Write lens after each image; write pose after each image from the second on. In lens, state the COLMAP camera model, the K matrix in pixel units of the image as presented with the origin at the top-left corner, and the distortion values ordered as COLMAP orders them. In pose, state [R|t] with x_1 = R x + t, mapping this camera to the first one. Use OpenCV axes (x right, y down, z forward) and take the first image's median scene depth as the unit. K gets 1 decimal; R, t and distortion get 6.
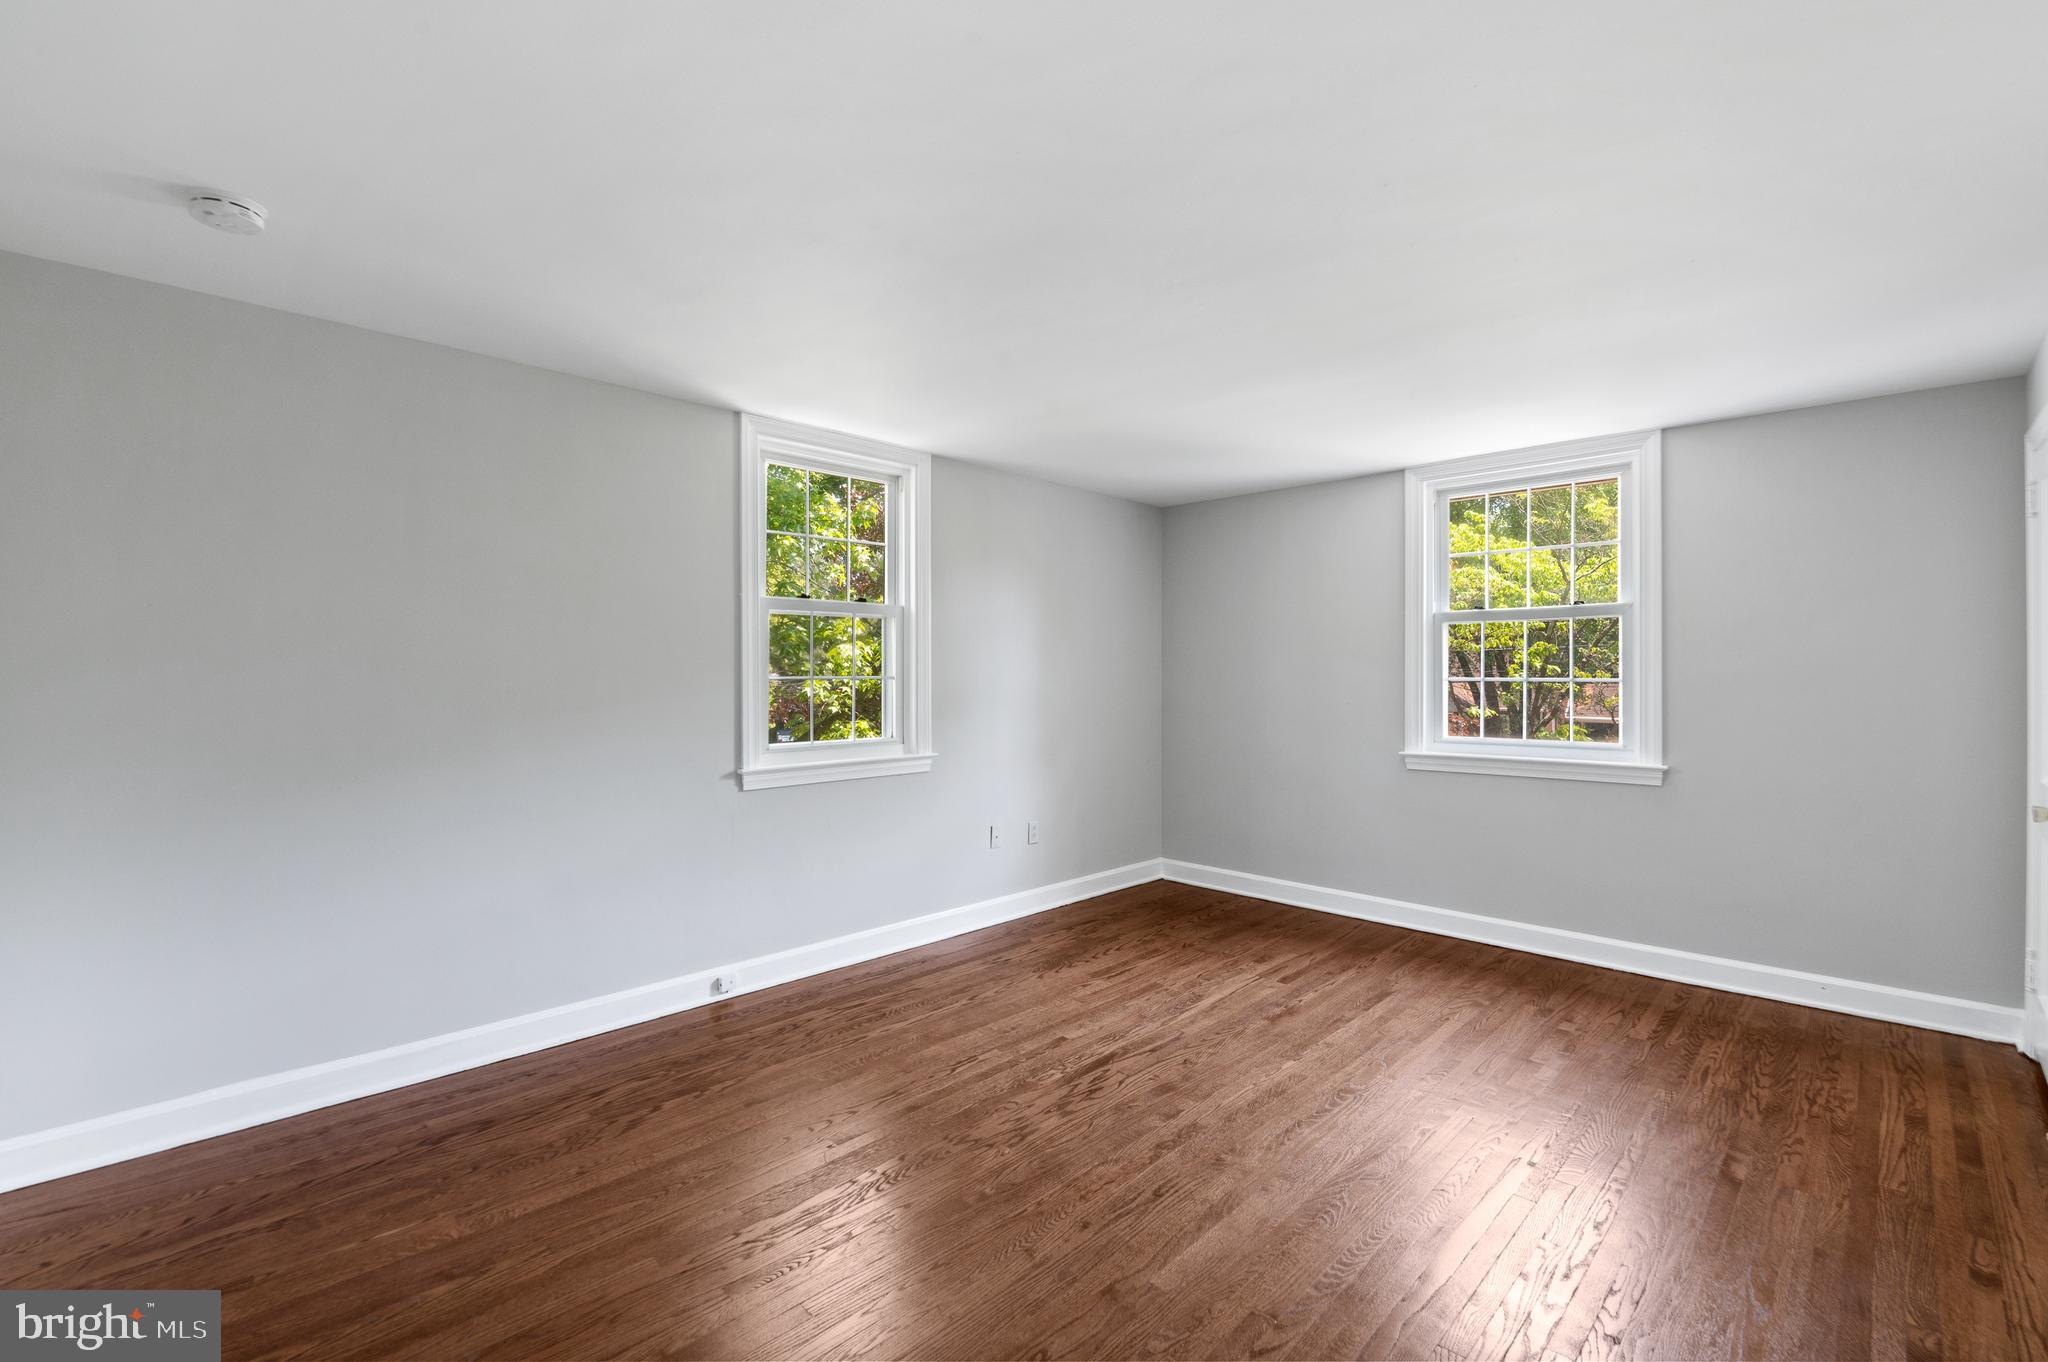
lens RADIAL K [[888.2, 0, 1021.0], [0, 888.2, 675.9], [0, 0, 1]] dist [0.000210, -0.010952]
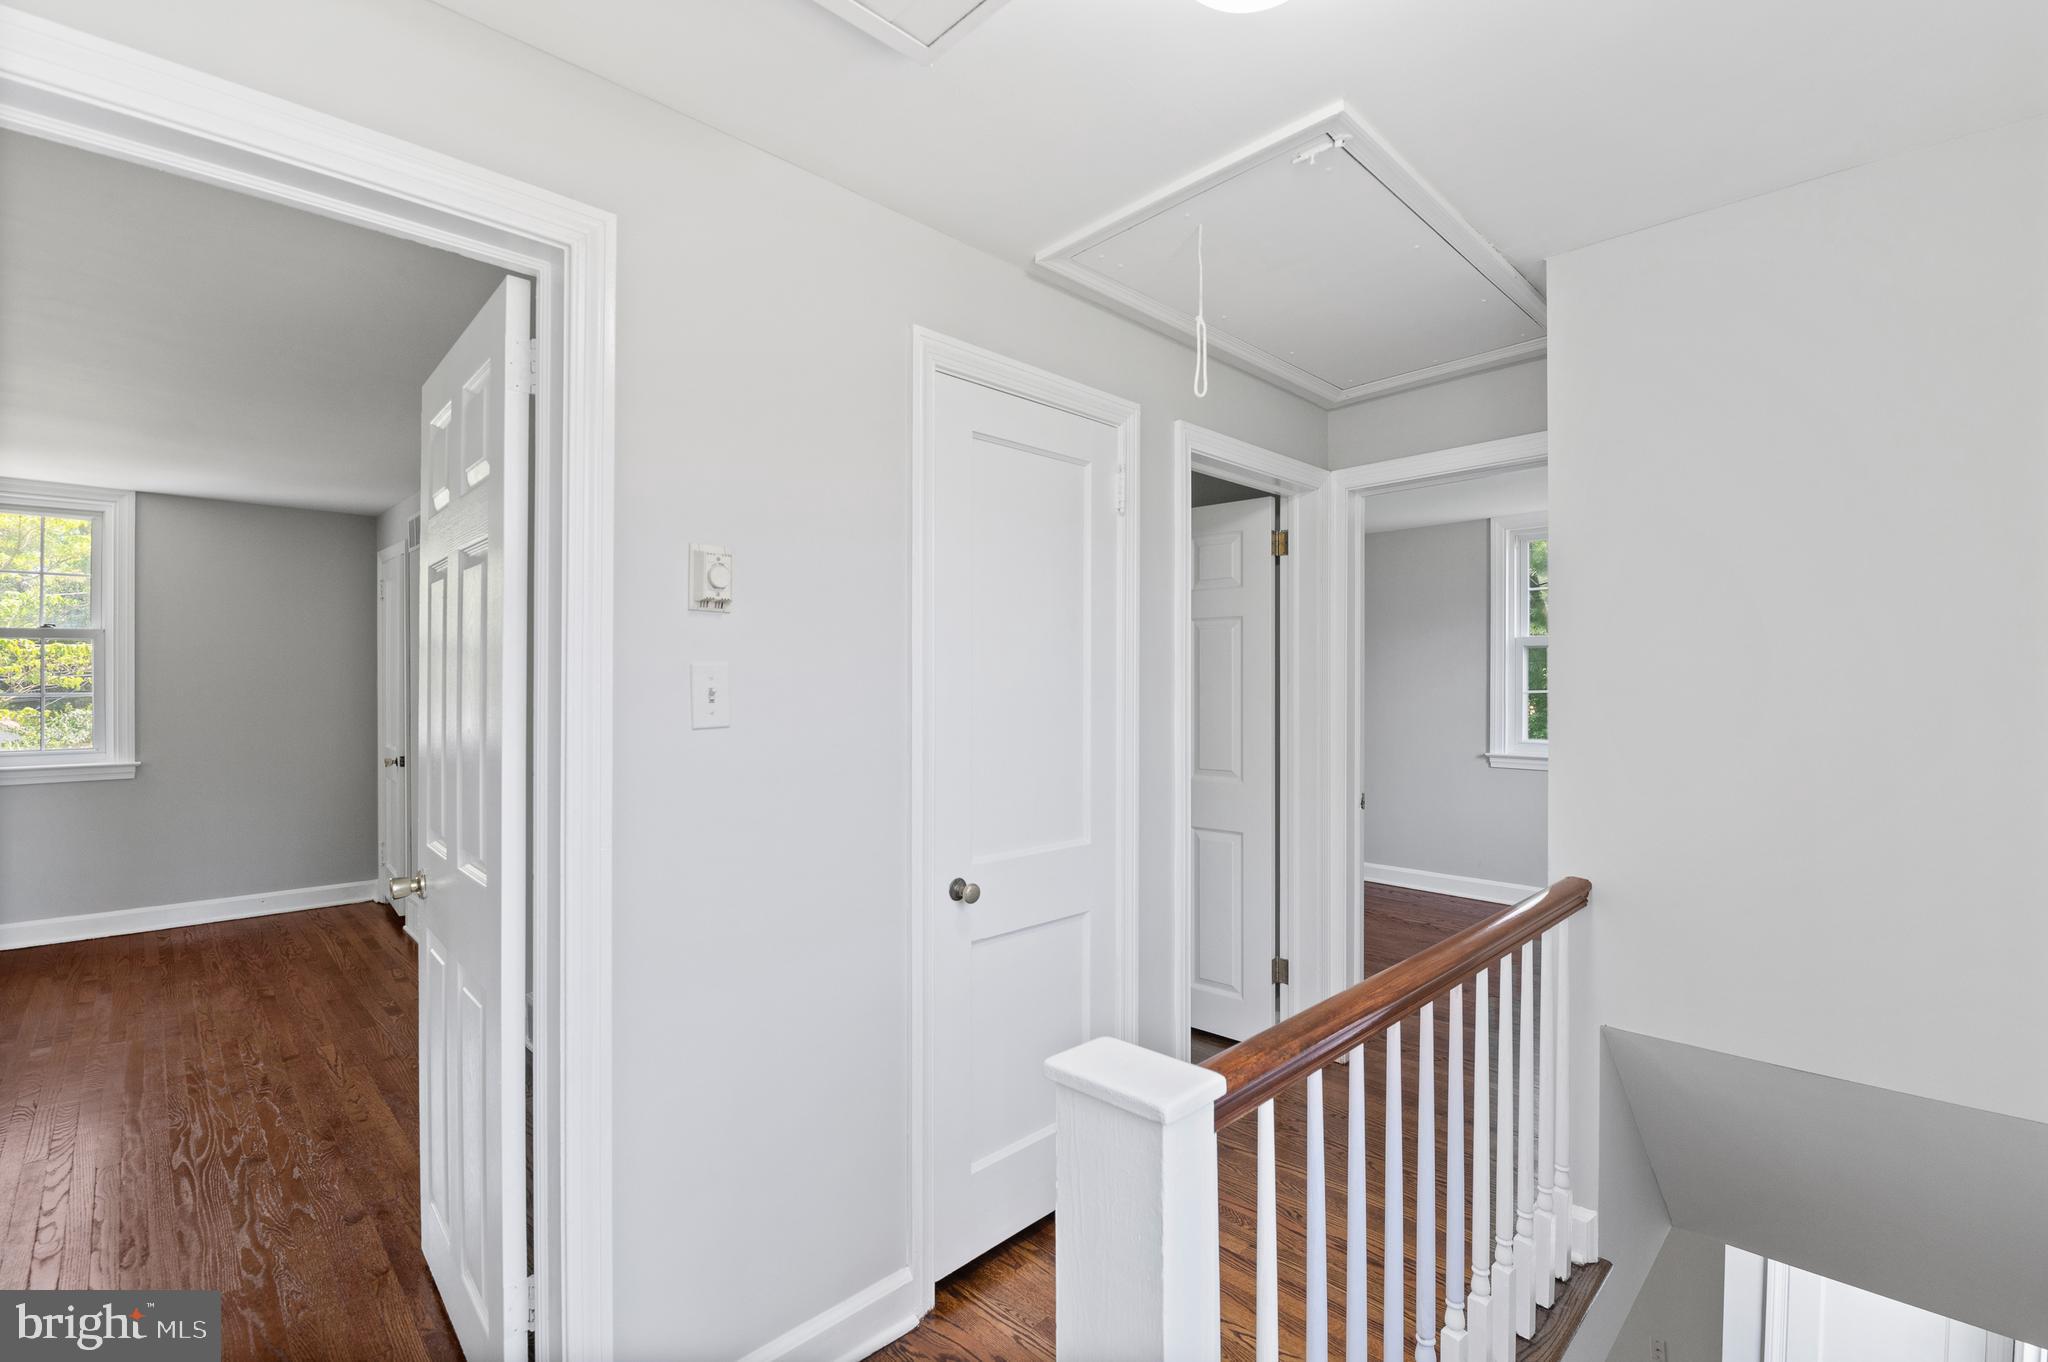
lens RADIAL K [[896.3, 0, 1024.0], [0, 896.3, 681.0], [0, 0, 1]] dist [-0.001007, -0.012106]
pose [[0.011523, -0.001164, 0.999933, -0.536655], [-0.000632, 0.999999, 0.001171, -0.015789], [-0.999933, -0.000646, 0.011522, -0.280468]]
